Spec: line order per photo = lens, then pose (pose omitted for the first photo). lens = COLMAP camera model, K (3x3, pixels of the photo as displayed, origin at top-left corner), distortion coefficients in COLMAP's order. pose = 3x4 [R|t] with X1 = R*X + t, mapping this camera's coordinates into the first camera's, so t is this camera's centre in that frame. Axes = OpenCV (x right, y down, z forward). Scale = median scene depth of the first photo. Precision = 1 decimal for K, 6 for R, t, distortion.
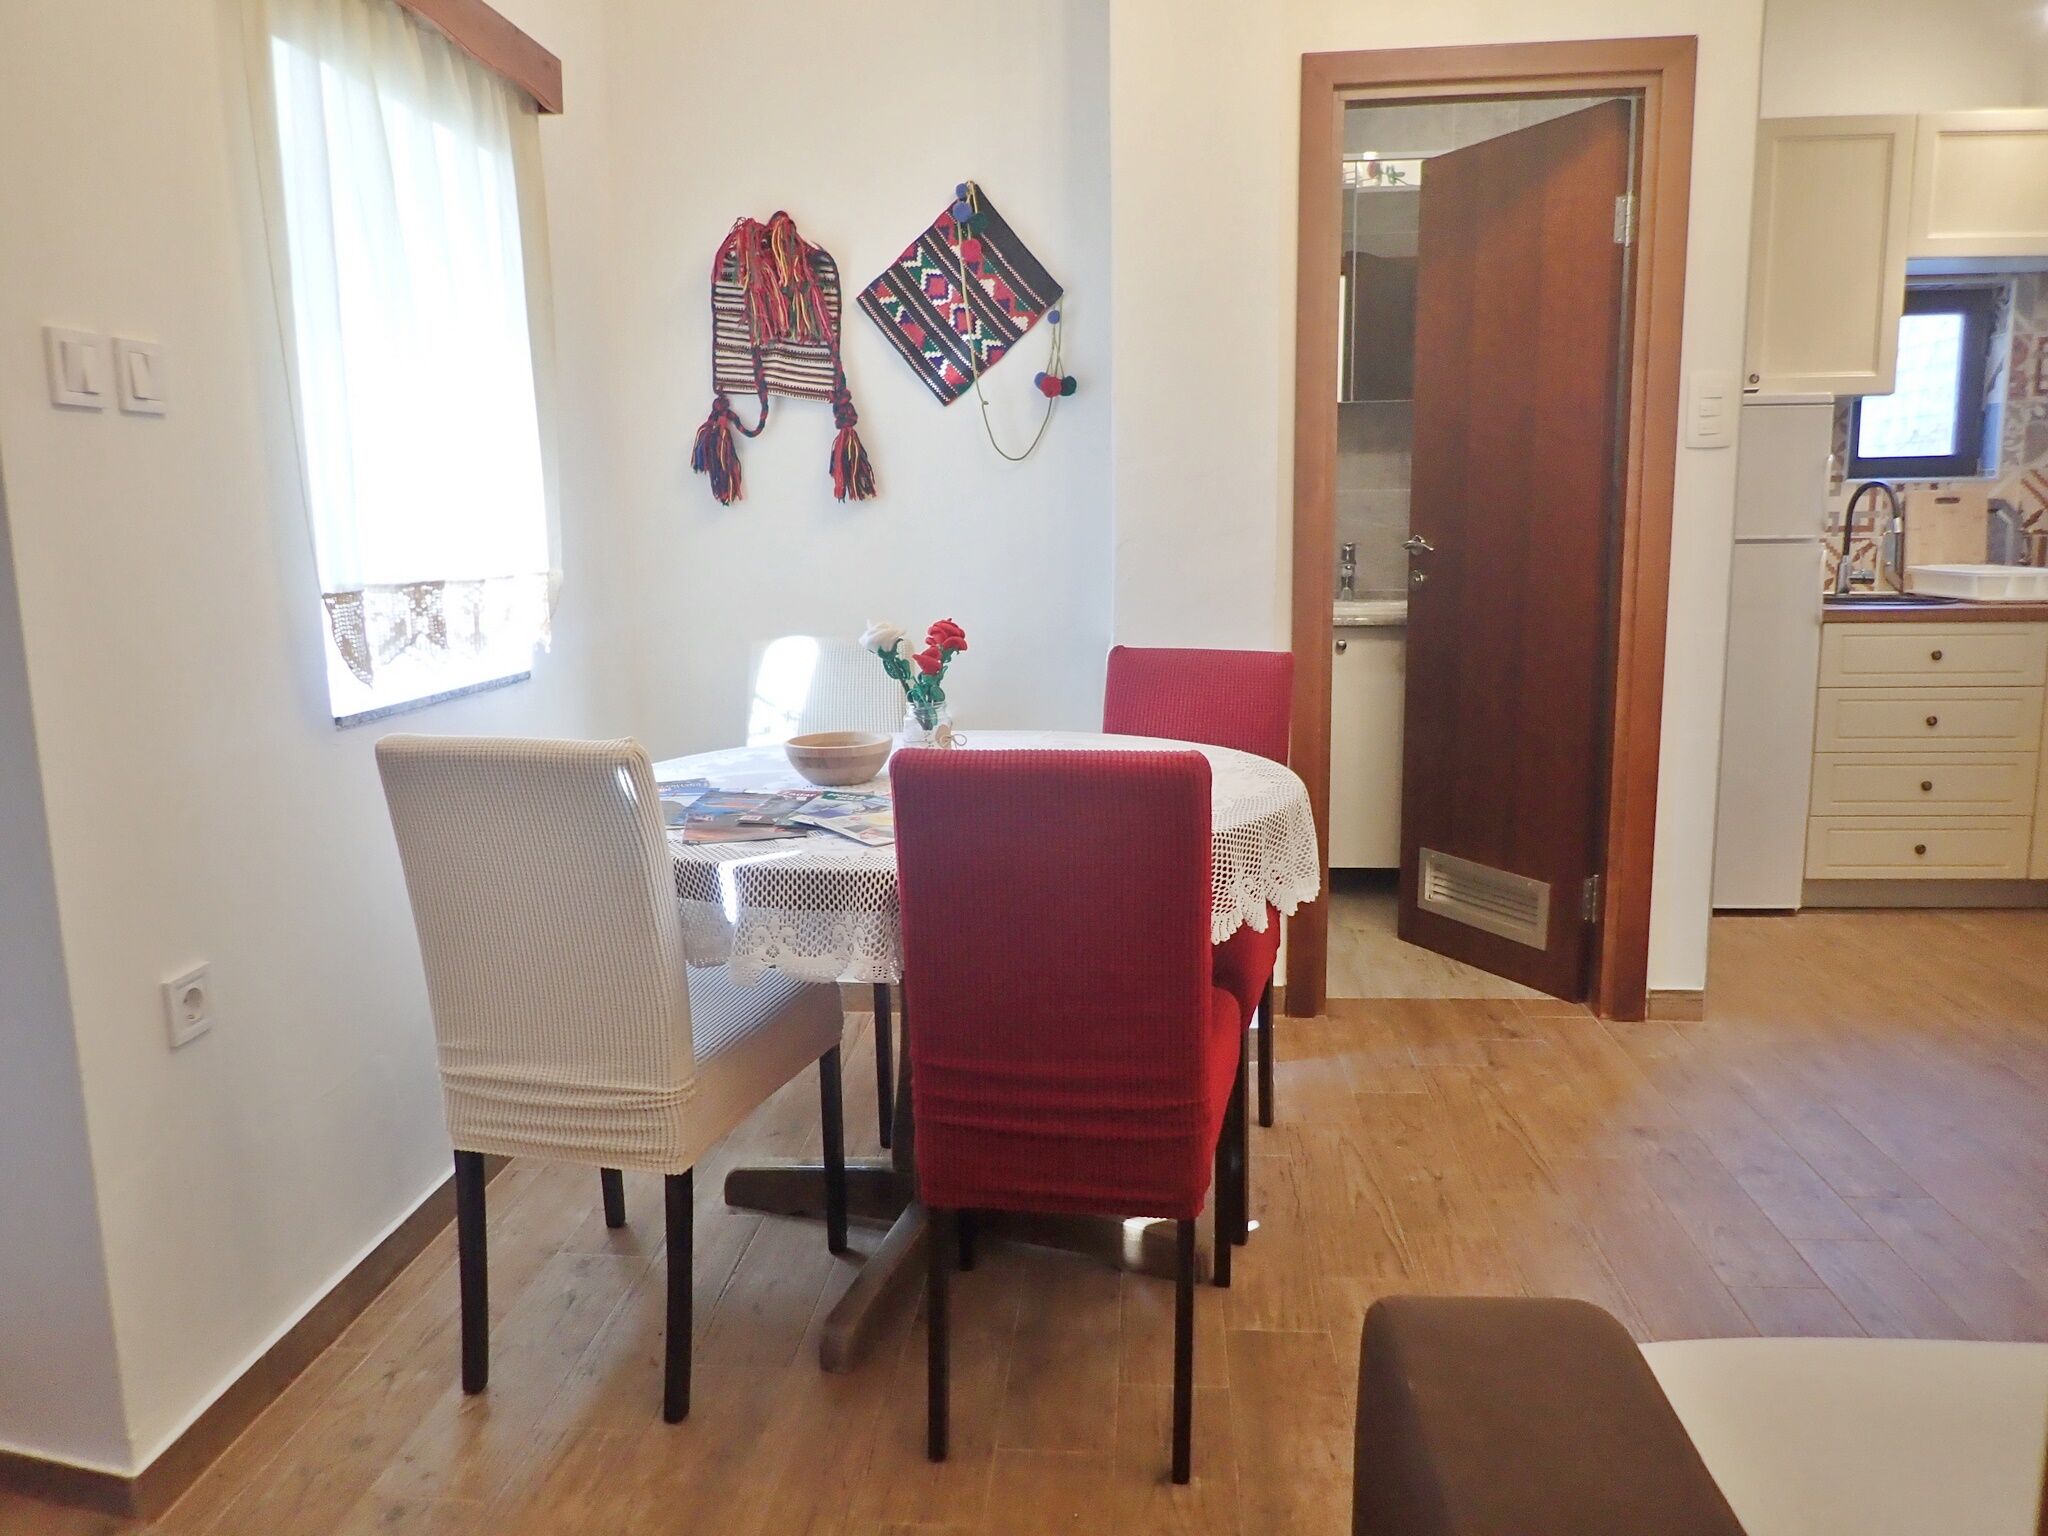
lens RADIAL K [[1487.8, 0, 1020.1], [0, 1487.8, 758.5], [0, 0, 1]] dist [-0.007087, -0.005301]
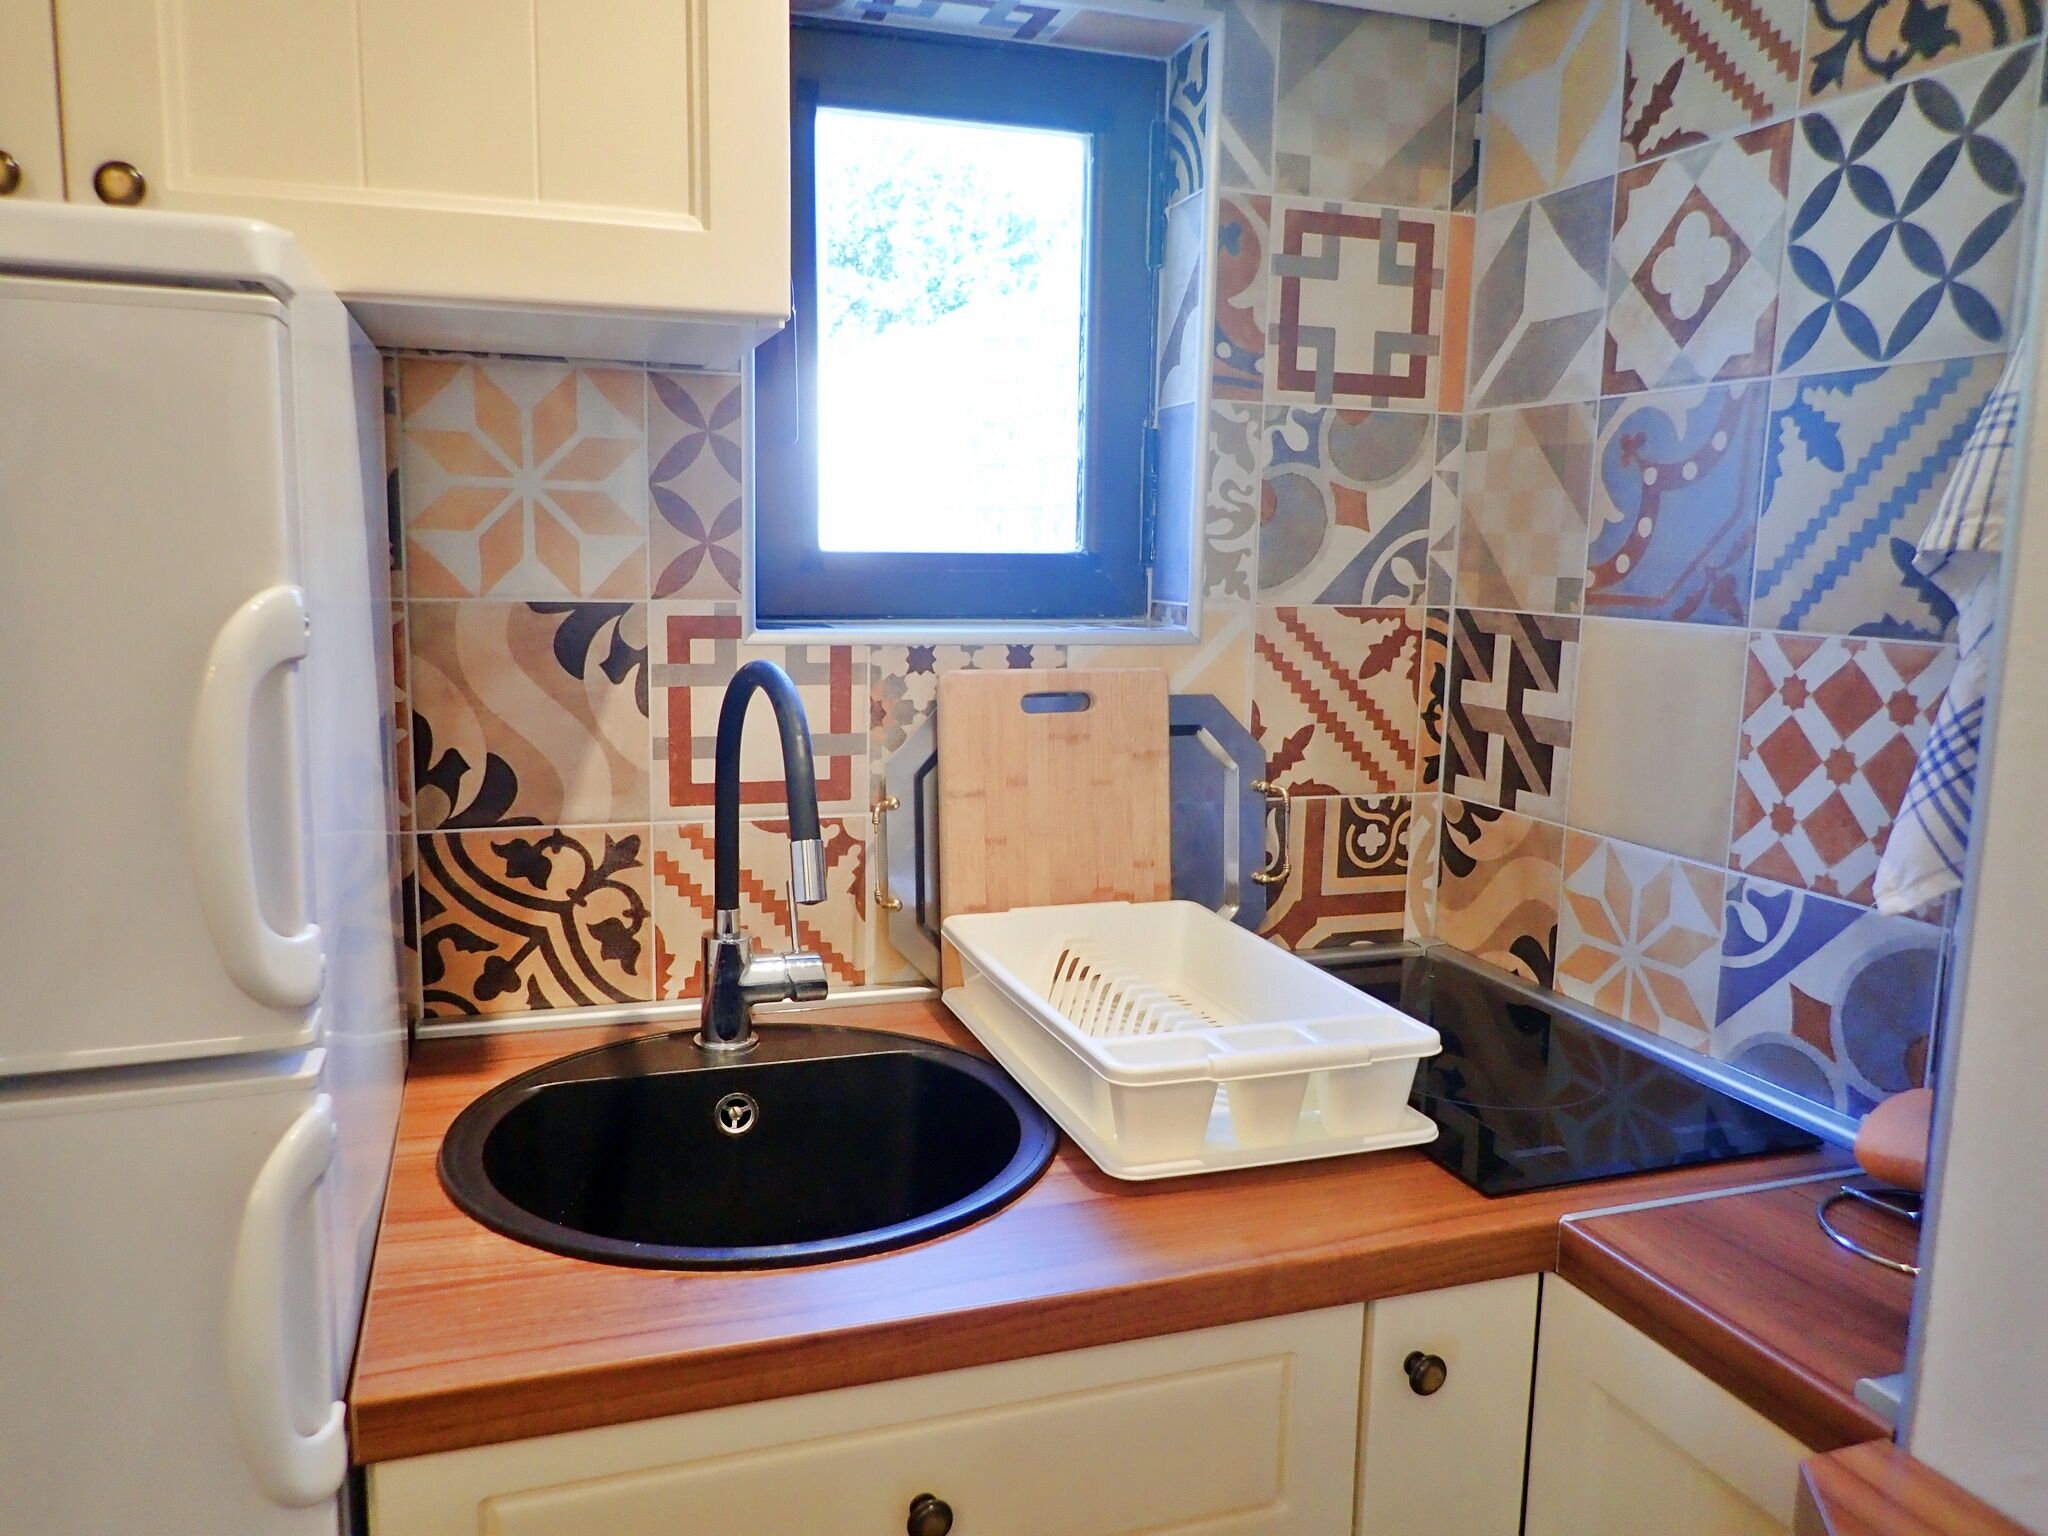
lens RADIAL K [[1500.6, 0, 1017.4], [0, 1500.6, 767.2], [0, 0, 1]] dist [-0.002051, -0.008914]
pose [[0.912563, -0.026382, 0.408084, 0.489058], [0.032405, 0.999444, -0.007852, -0.158801], [-0.407650, 0.020389, 0.912910, 0.714461]]
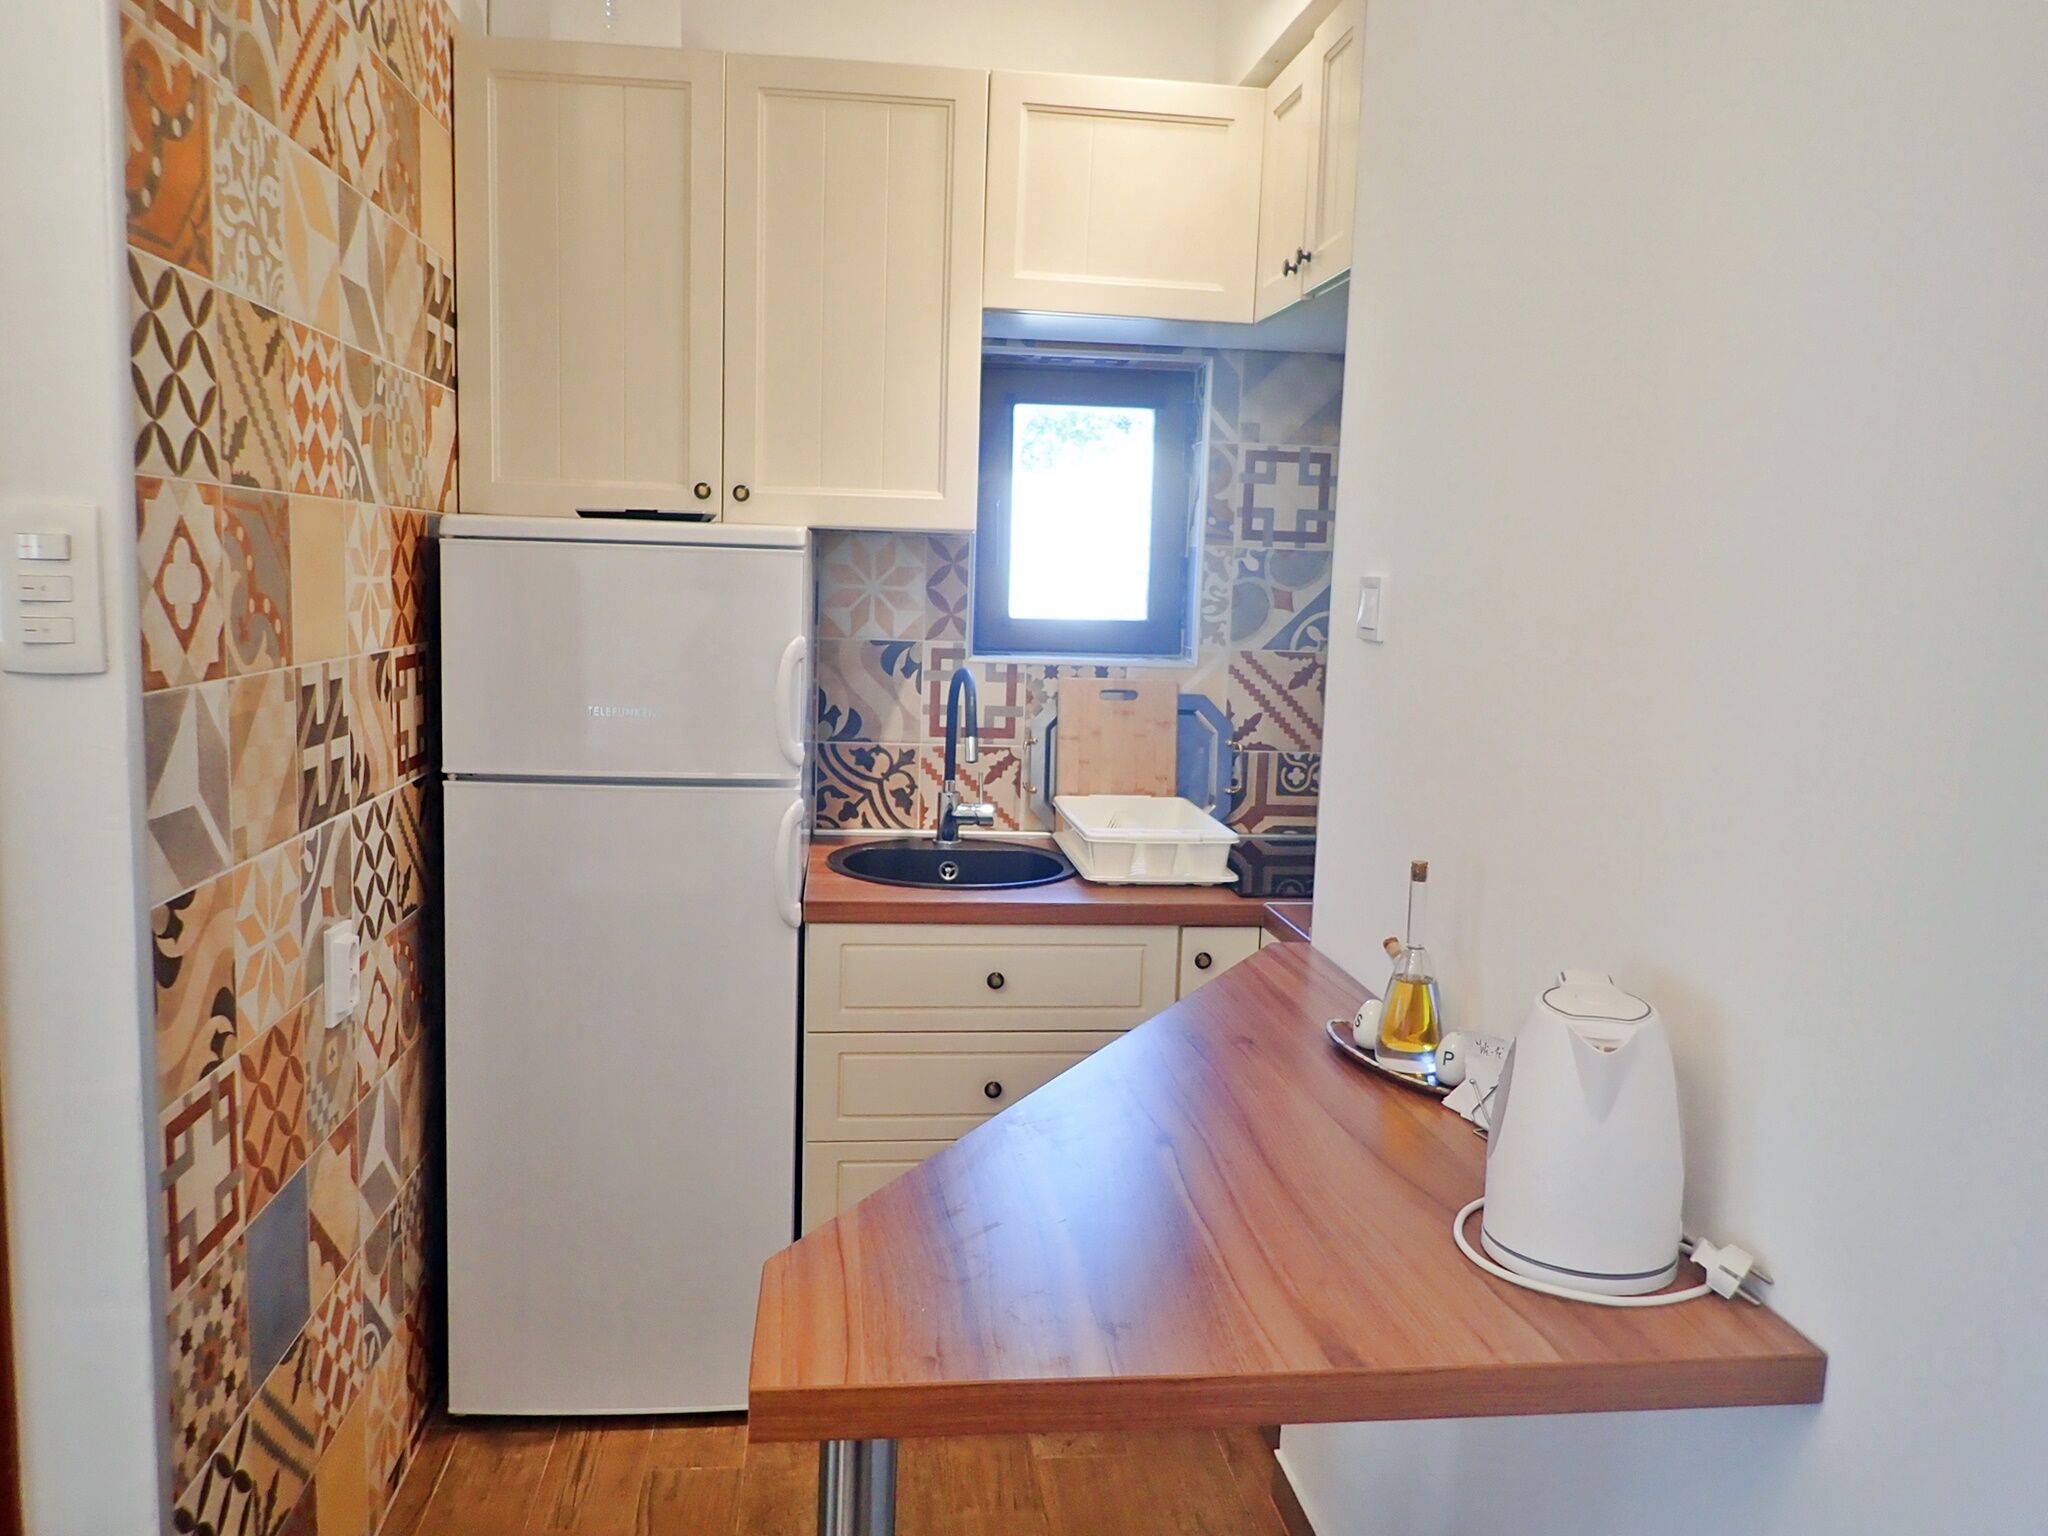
lens RADIAL K [[1566.6, 0, 1019.9], [0, 1566.6, 767.0], [0, 0, 1]] dist [-0.005949, -0.006309]
pose [[0.978487, 0.022553, 0.205070, 0.448235], [-0.015387, 0.999216, -0.036470, -0.118345], [-0.205731, 0.032530, 0.978068, 0.349970]]
